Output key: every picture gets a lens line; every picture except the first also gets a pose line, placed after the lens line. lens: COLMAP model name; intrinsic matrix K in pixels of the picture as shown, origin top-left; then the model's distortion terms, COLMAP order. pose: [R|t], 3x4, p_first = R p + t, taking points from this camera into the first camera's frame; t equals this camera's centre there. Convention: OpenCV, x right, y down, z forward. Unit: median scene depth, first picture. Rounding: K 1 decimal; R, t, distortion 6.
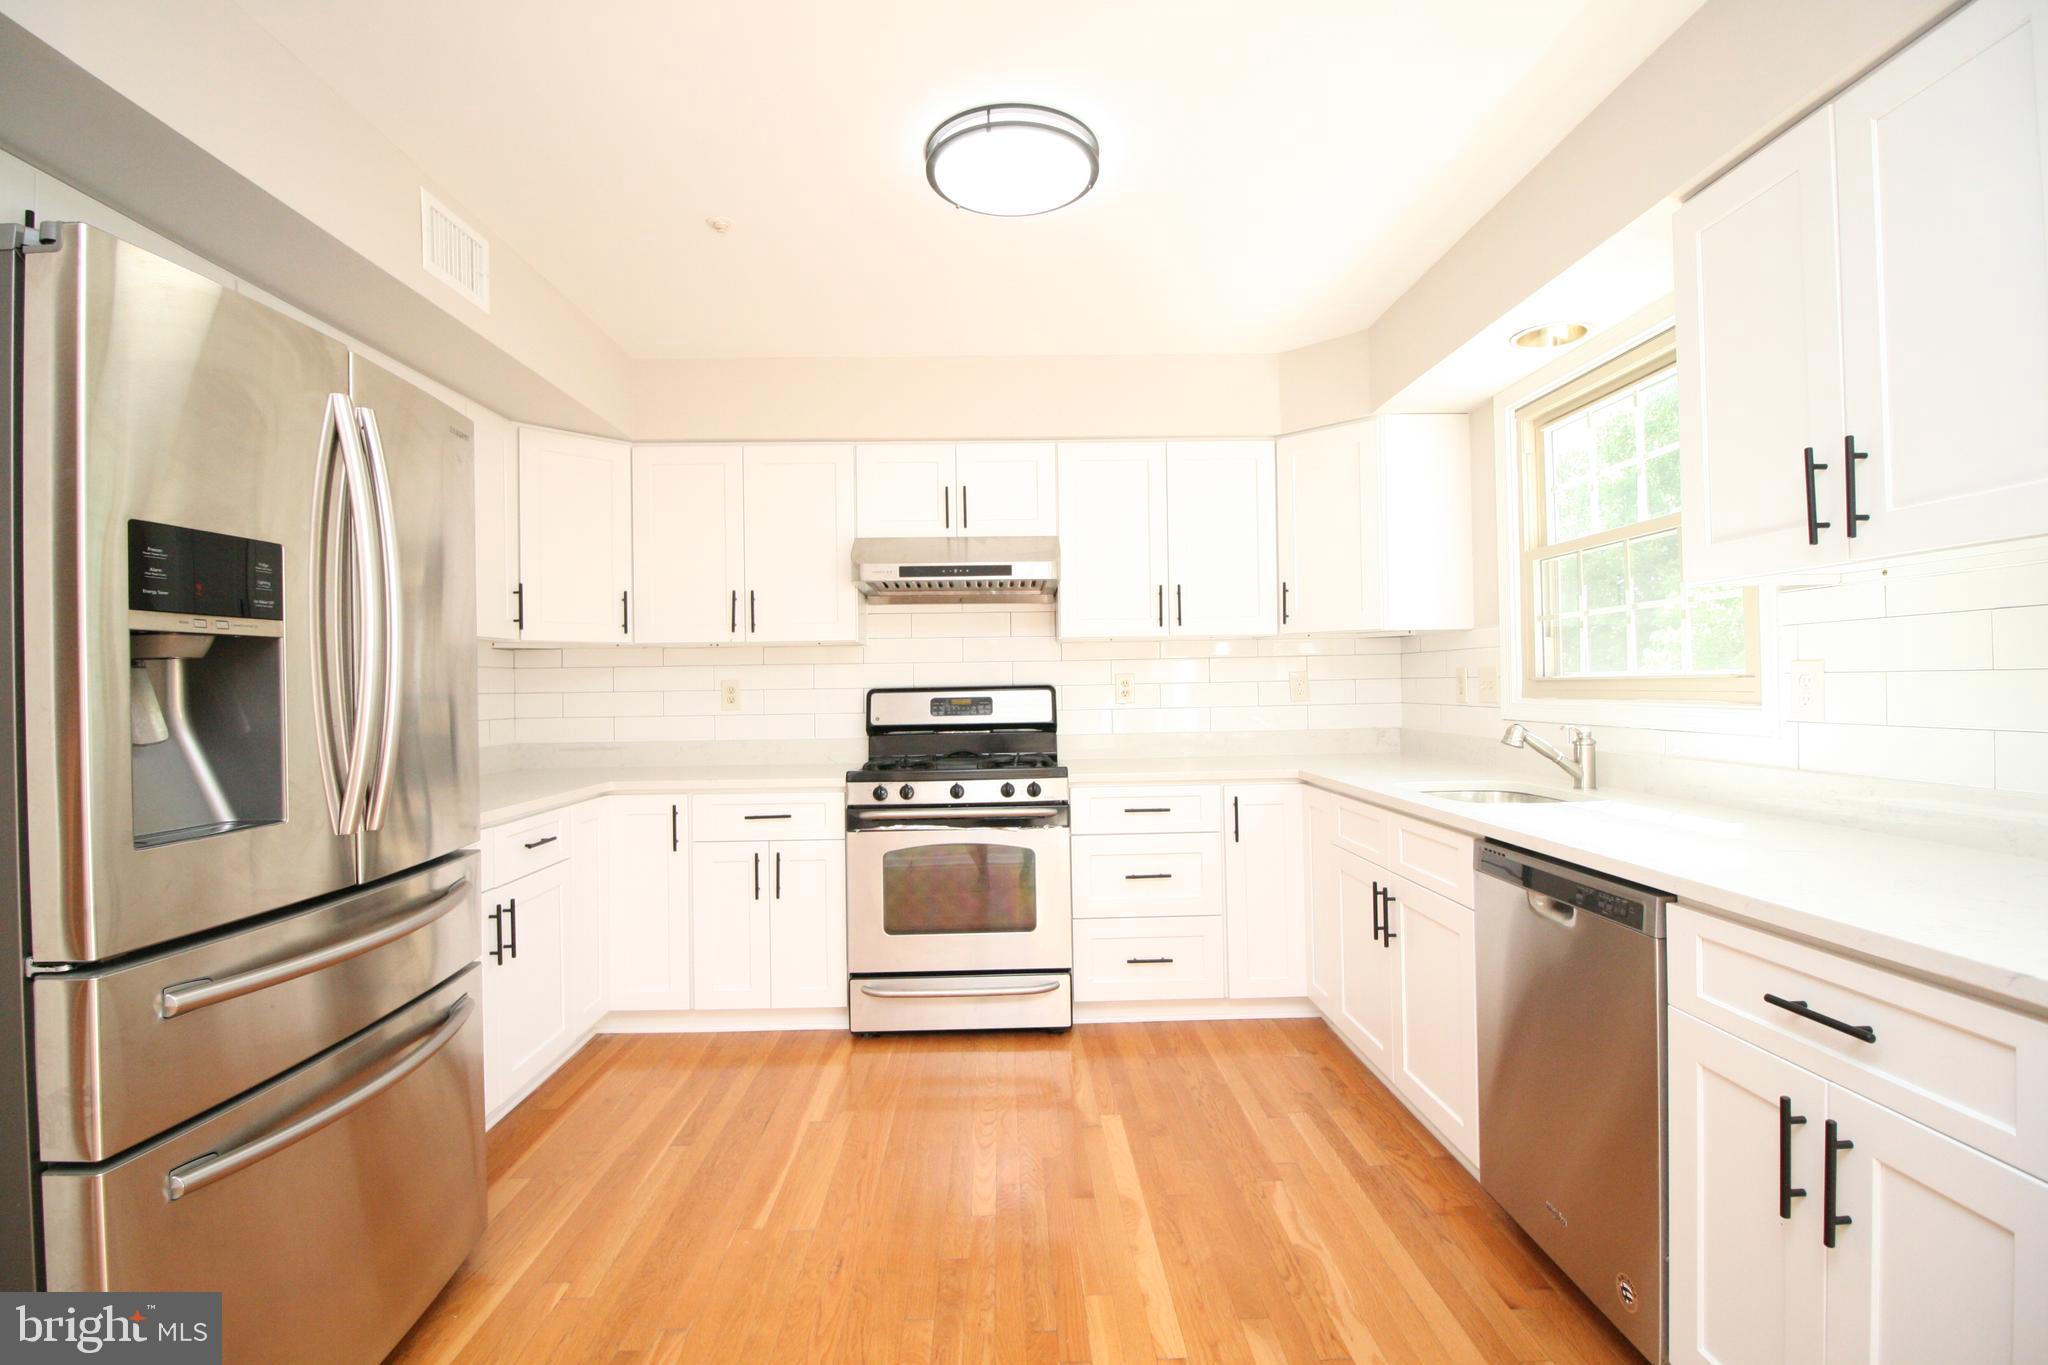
lens RADIAL K [[950.5, 0, 1016.2], [0, 950.5, 678.2], [0, 0, 1]] dist [-0.000872, -0.012275]
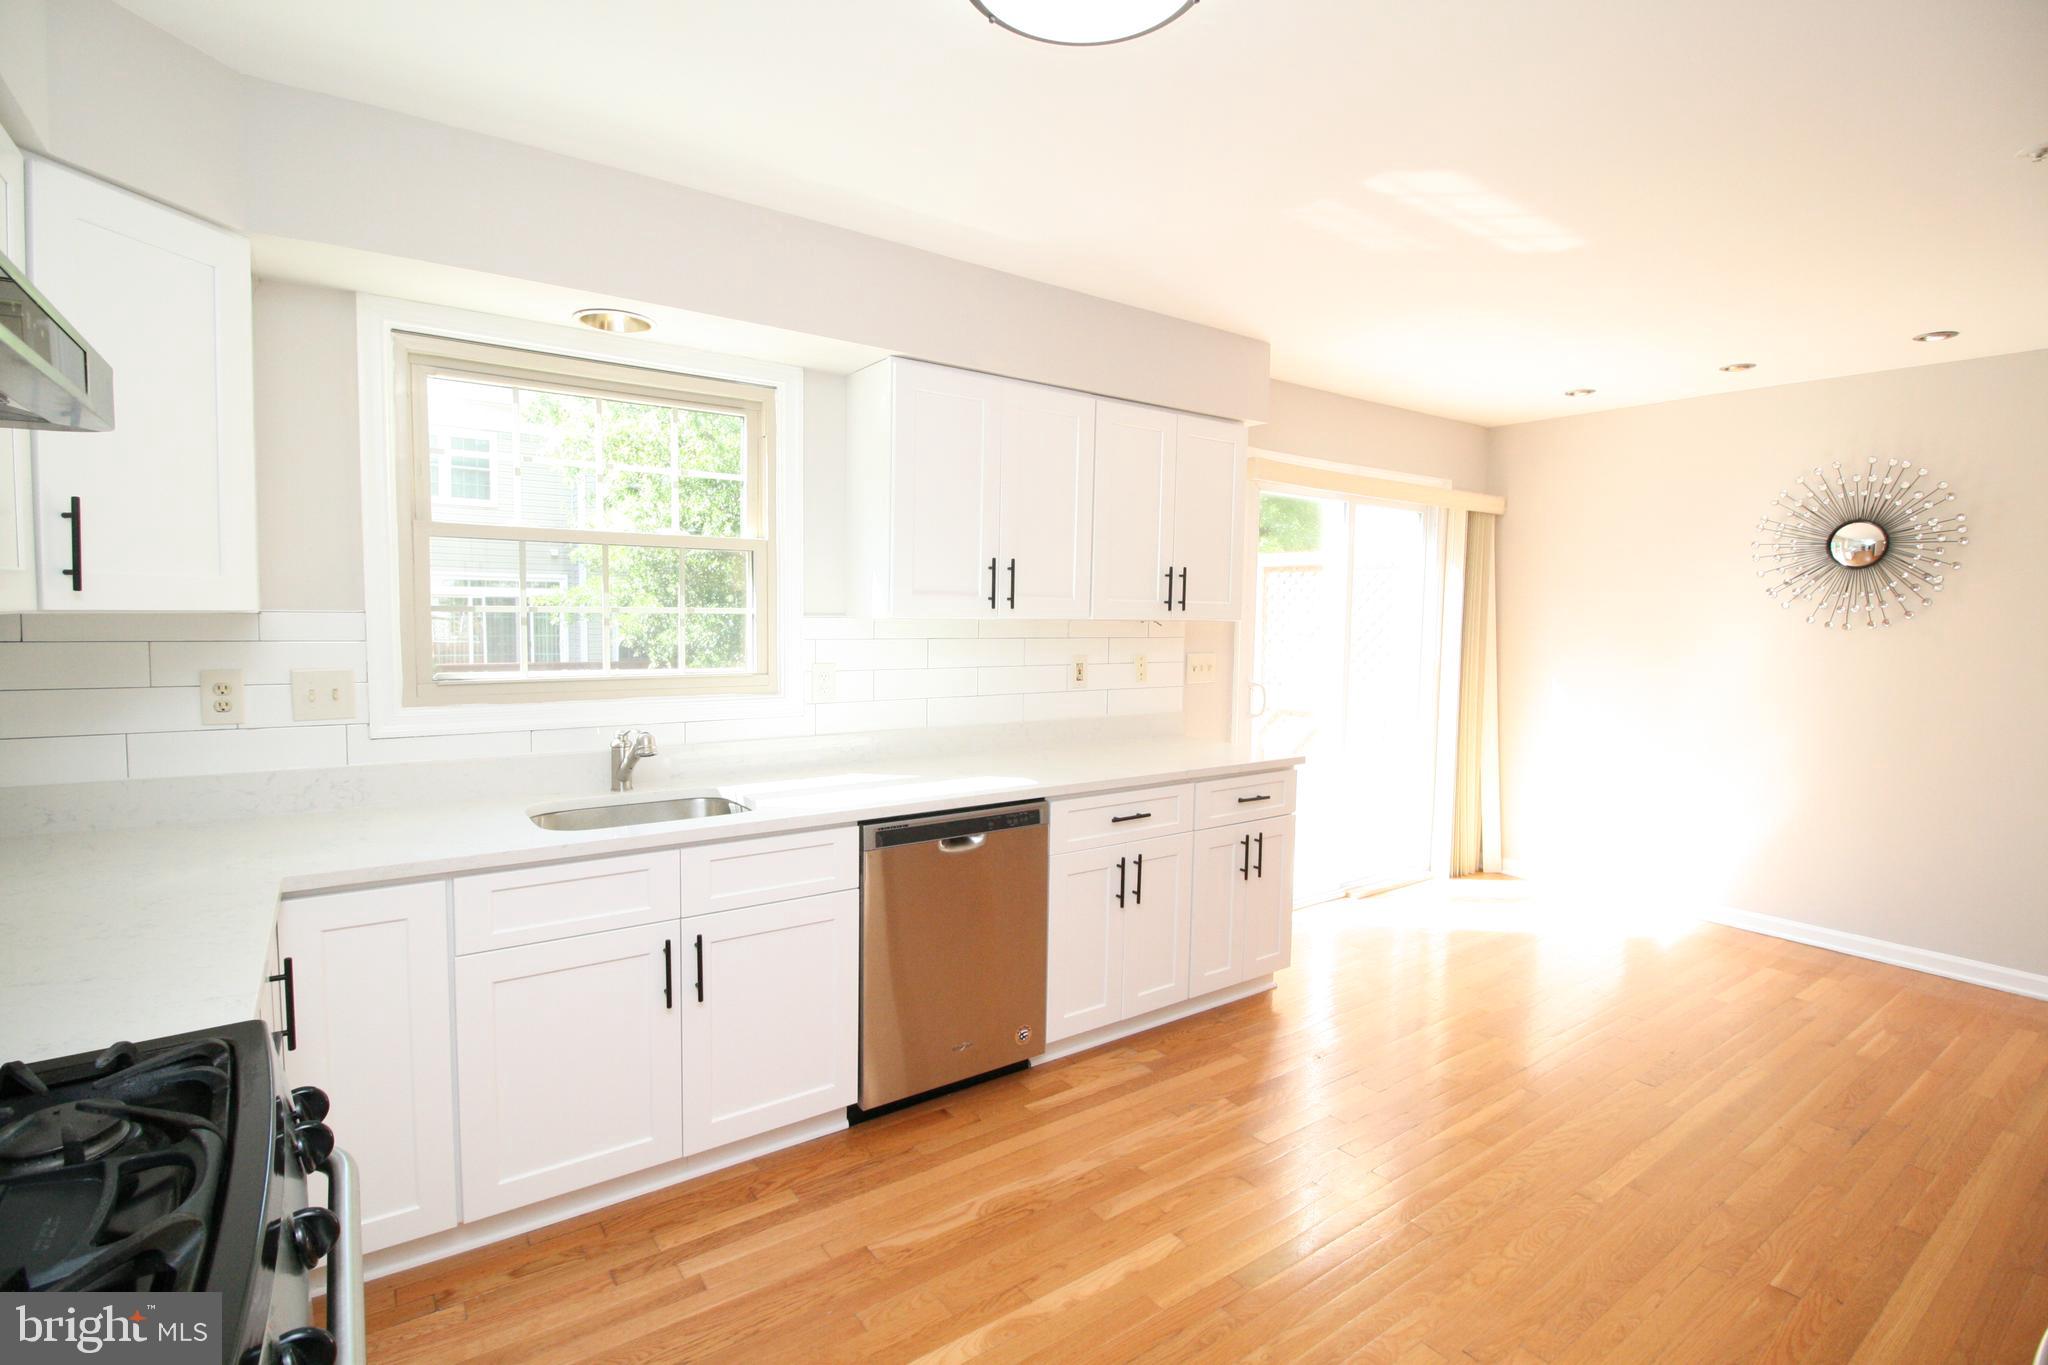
lens RADIAL K [[950.5, 0, 1016.2], [0, 950.5, 678.2], [0, 0, 1]] dist [-0.000872, -0.012275]
pose [[-0.564565, -0.049866, 0.823881, -0.376620], [-0.012787, 0.998582, 0.051677, -0.048478], [-0.825290, 0.018640, -0.564402, 0.986236]]
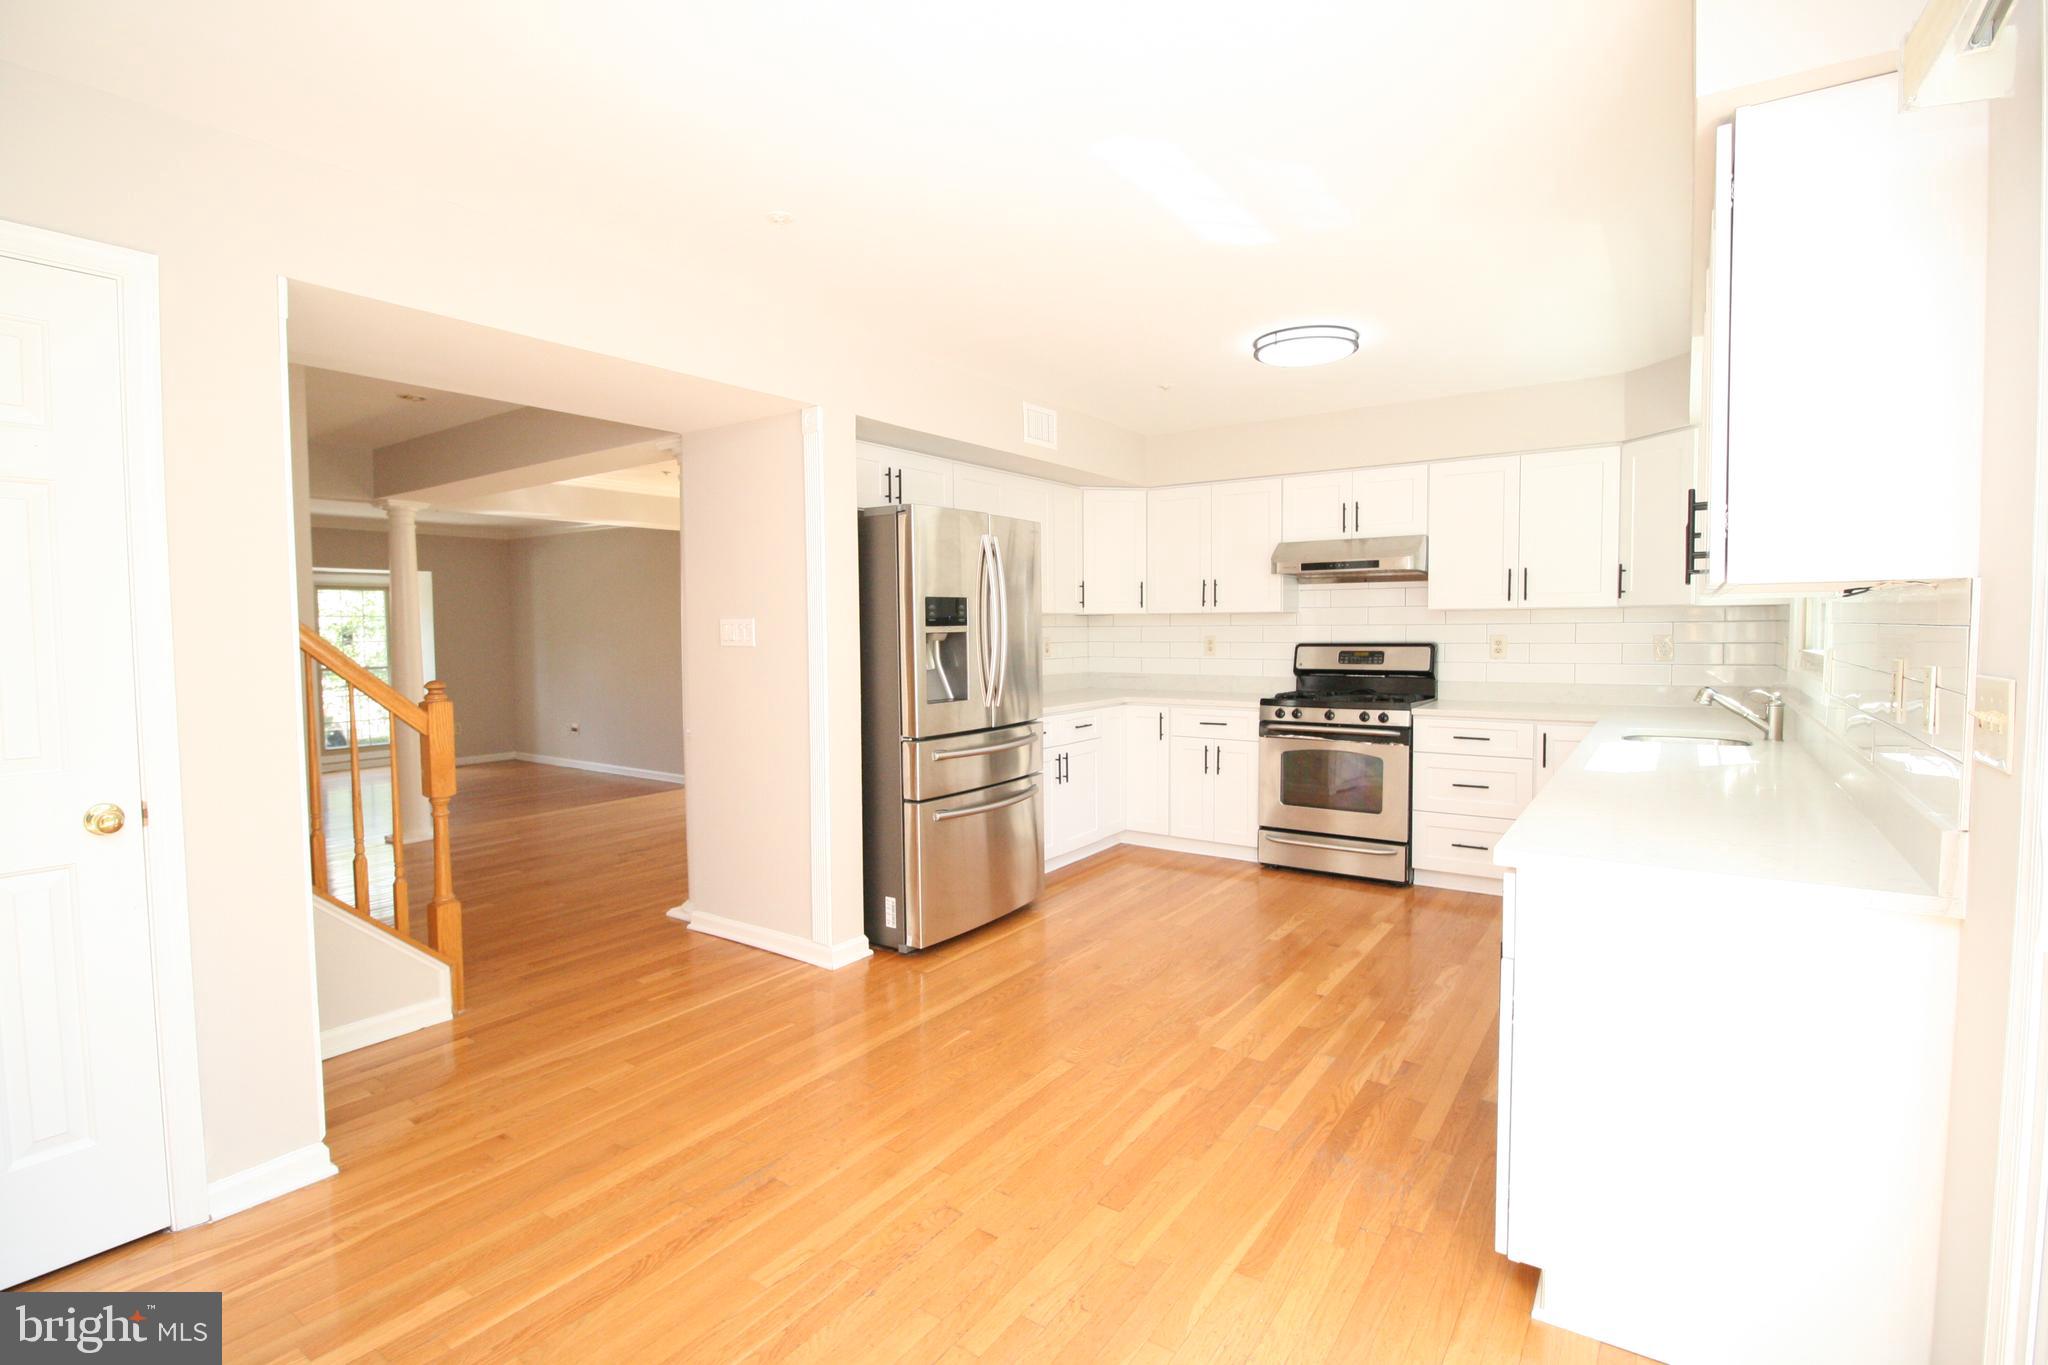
lens RADIAL K [[950.5, 0, 1016.2], [0, 950.5, 678.2], [0, 0, 1]] dist [-0.000872, -0.012275]
pose [[0.807164, 0.042463, -0.588798, 0.420113], [-0.000241, 0.997433, 0.071602, -0.046688], [0.590327, -0.057653, 0.805103, -0.496009]]
